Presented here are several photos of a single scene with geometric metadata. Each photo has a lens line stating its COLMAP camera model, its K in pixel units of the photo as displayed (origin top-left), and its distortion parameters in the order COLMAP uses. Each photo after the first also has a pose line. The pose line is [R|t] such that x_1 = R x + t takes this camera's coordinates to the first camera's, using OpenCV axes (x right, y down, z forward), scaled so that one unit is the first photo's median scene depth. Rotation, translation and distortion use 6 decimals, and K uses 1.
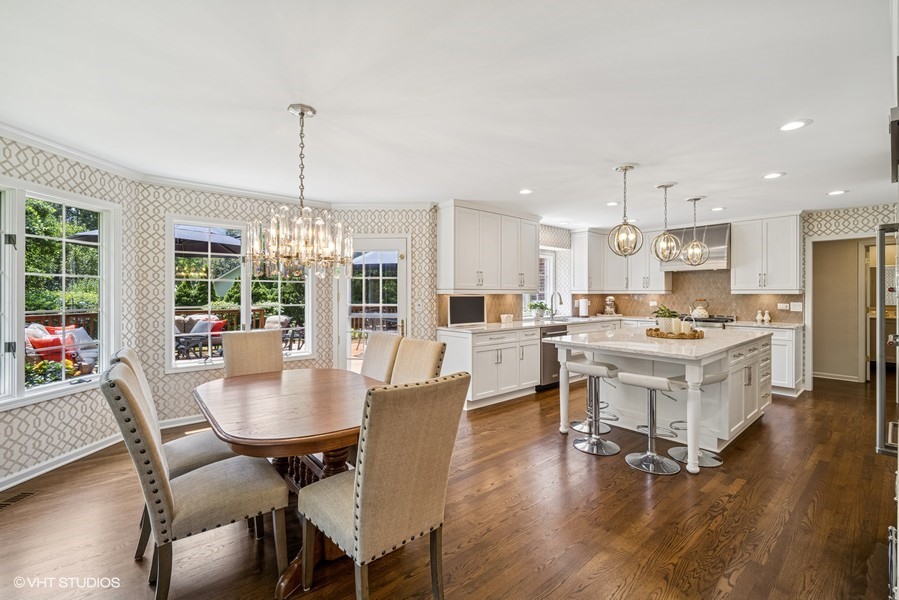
lens RADIAL K [[395.2, 0, 445.7], [0, 395.2, 295.5], [0, 0, 1]] dist [-0.000293, 0.000061]
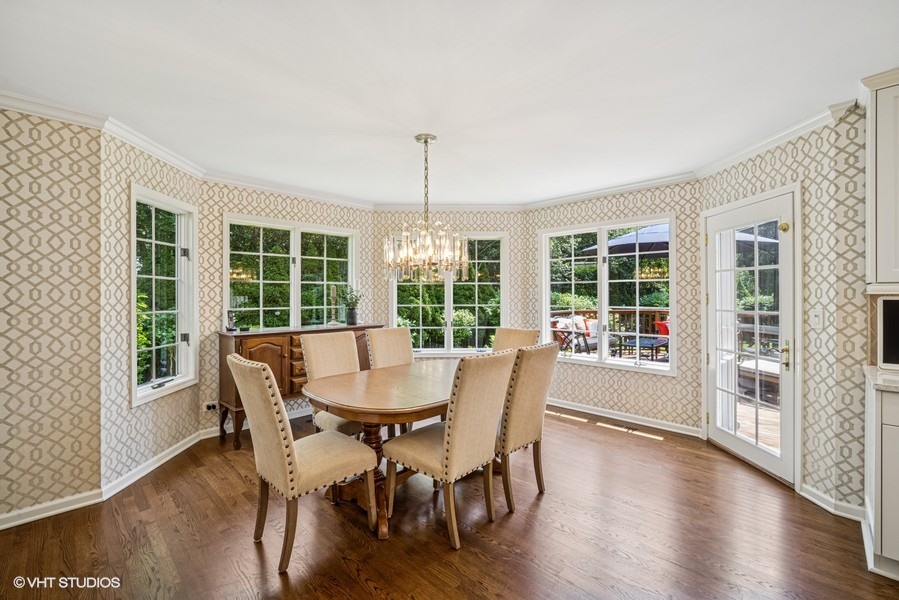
lens RADIAL K [[395.2, 0, 445.7], [0, 395.2, 295.5], [0, 0, 1]] dist [-0.000293, 0.000061]
pose [[0.074290, -0.002078, -0.997235, 0.408377], [-0.007855, 0.999966, -0.002669, 0.003220], [0.997206, 0.008031, 0.074271, 0.481331]]
